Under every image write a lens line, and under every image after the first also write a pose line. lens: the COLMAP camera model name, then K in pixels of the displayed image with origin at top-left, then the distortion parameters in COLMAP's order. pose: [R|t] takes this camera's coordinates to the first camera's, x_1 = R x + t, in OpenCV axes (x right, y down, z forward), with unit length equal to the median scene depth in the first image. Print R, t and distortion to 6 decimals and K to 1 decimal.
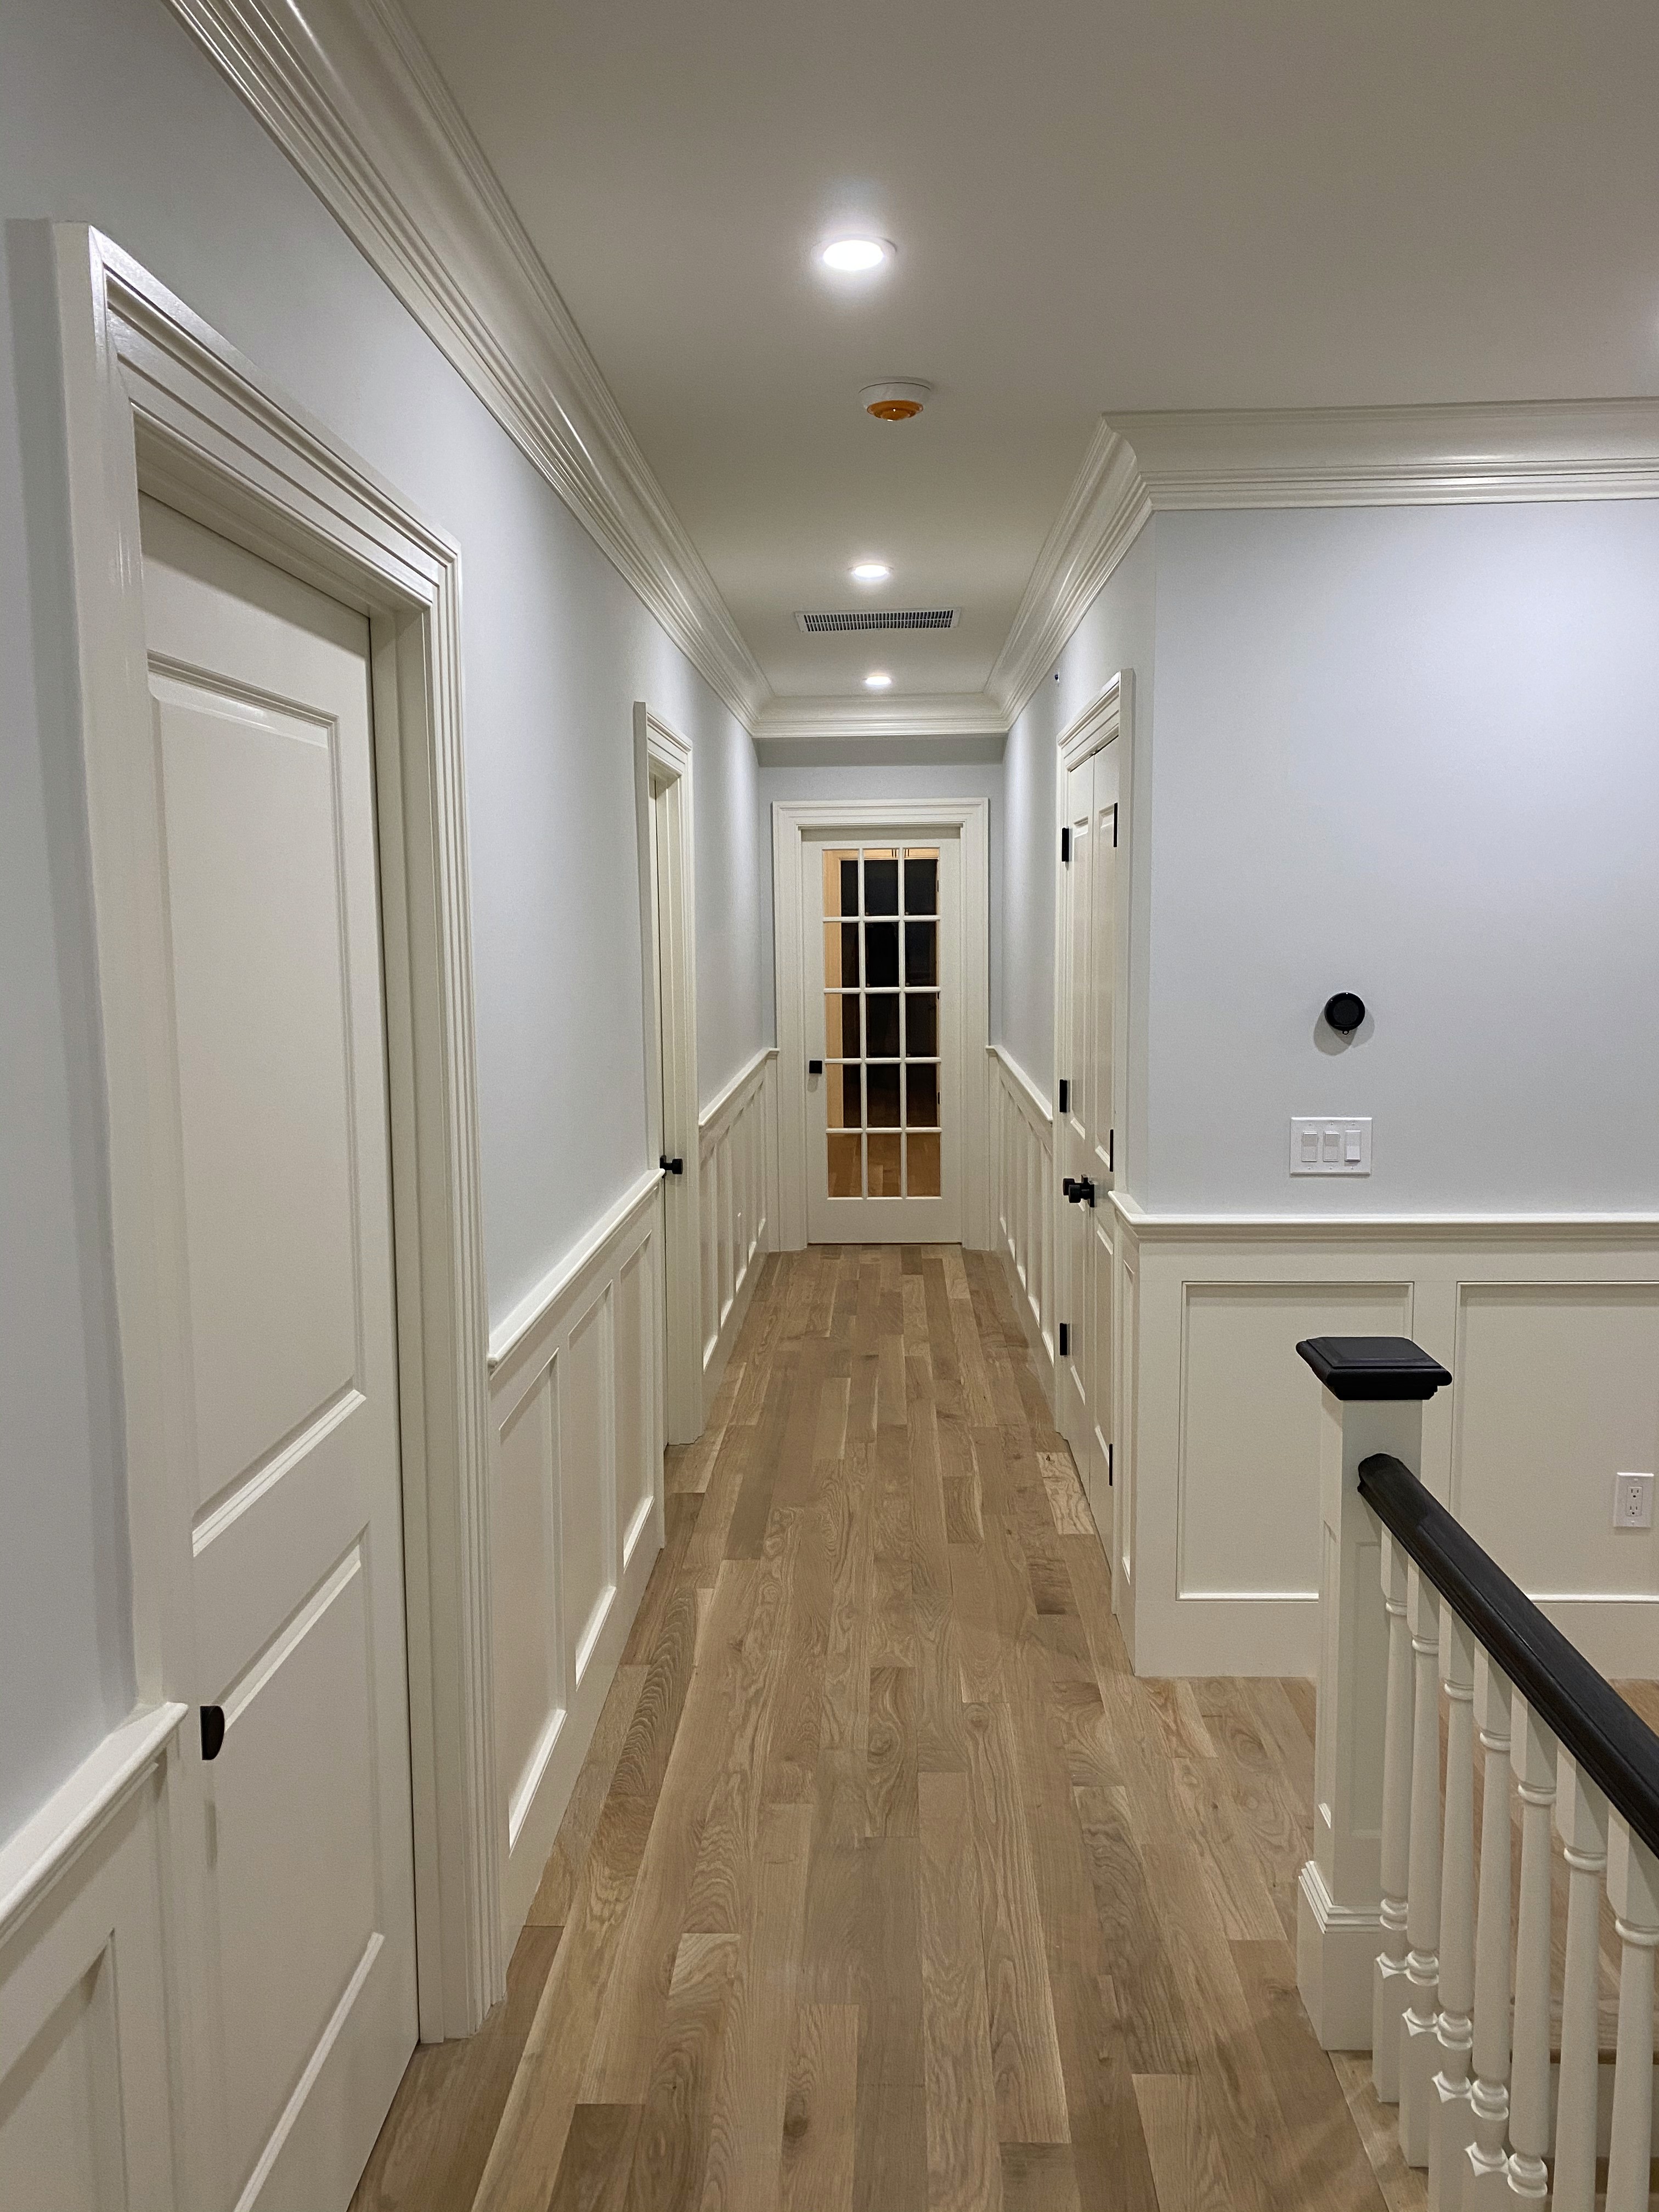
lens RADIAL K [[1682.7, 0, 830.4], [0, 1682.7, 1097.1], [0, 0, 1]] dist [-0.002008, -0.002694]
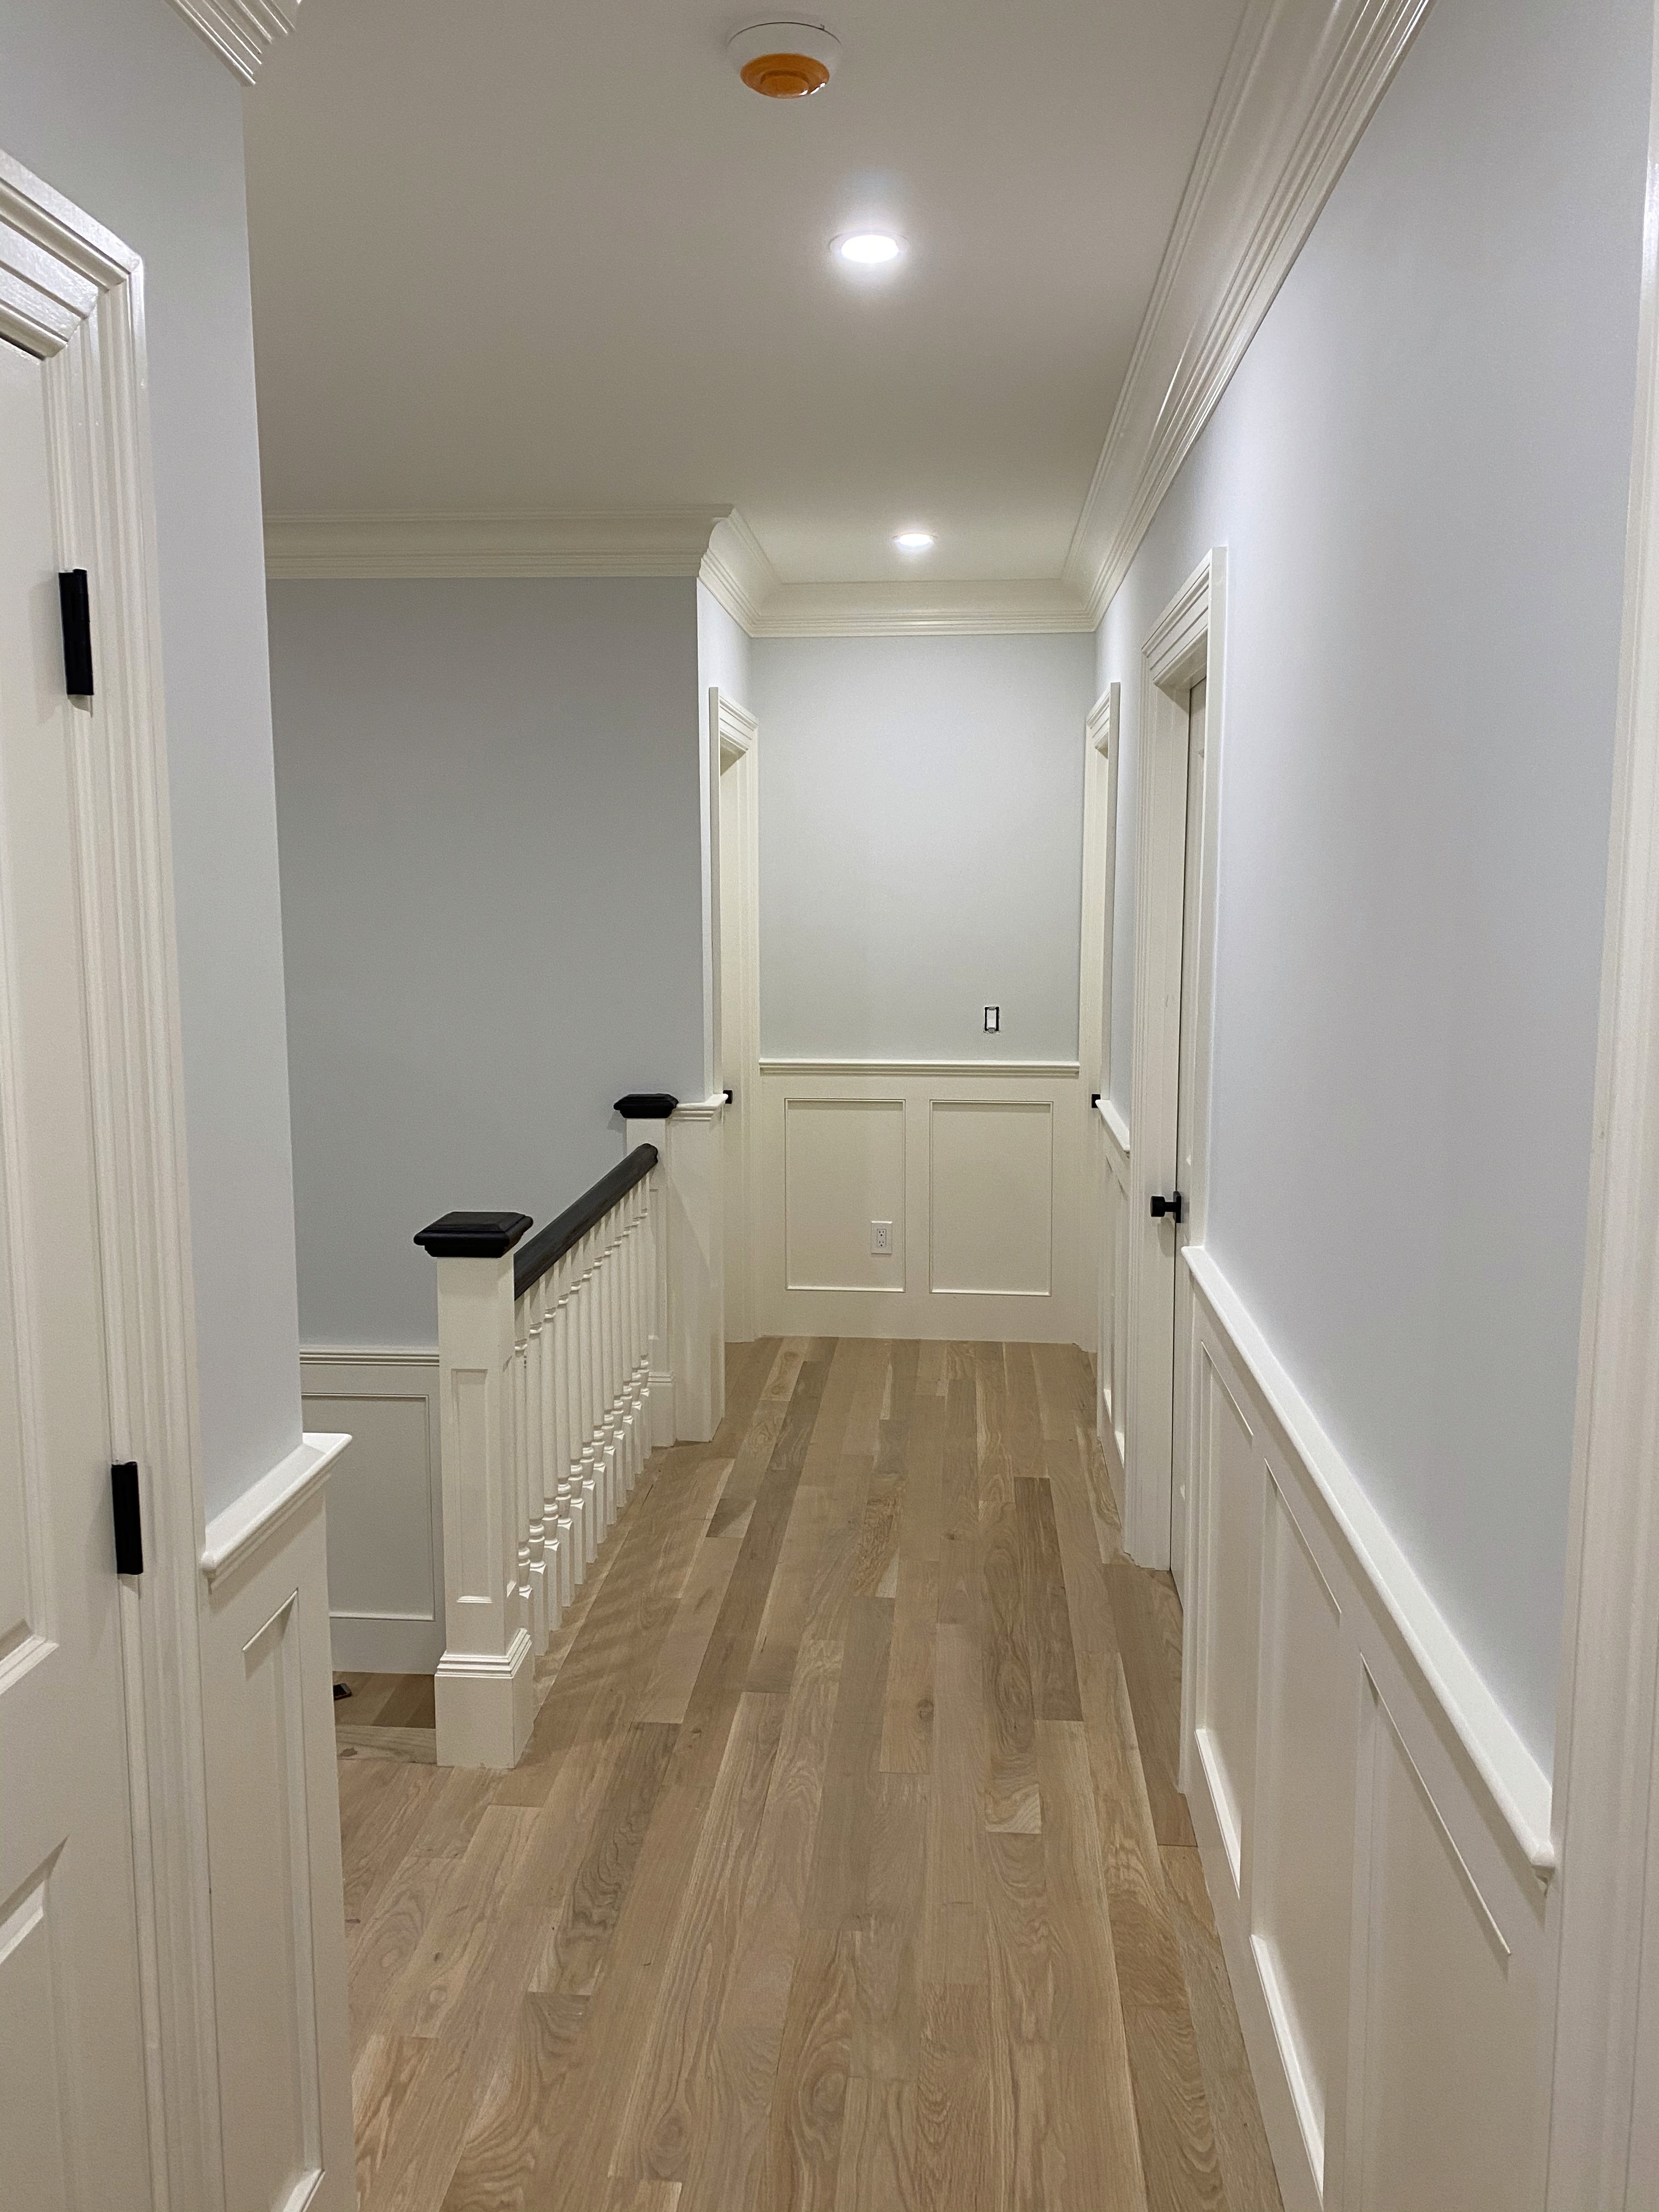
lens RADIAL K [[1682.7, 0, 832.9], [0, 1682.7, 1101.4], [0, 0, 1]] dist [-0.002008, -0.002694]
pose [[-0.999073, 0.005409, 0.042696, -0.004443], [0.015682, 0.969622, 0.244107, -0.211009], [-0.040078, 0.244550, -0.968808, 1.911356]]
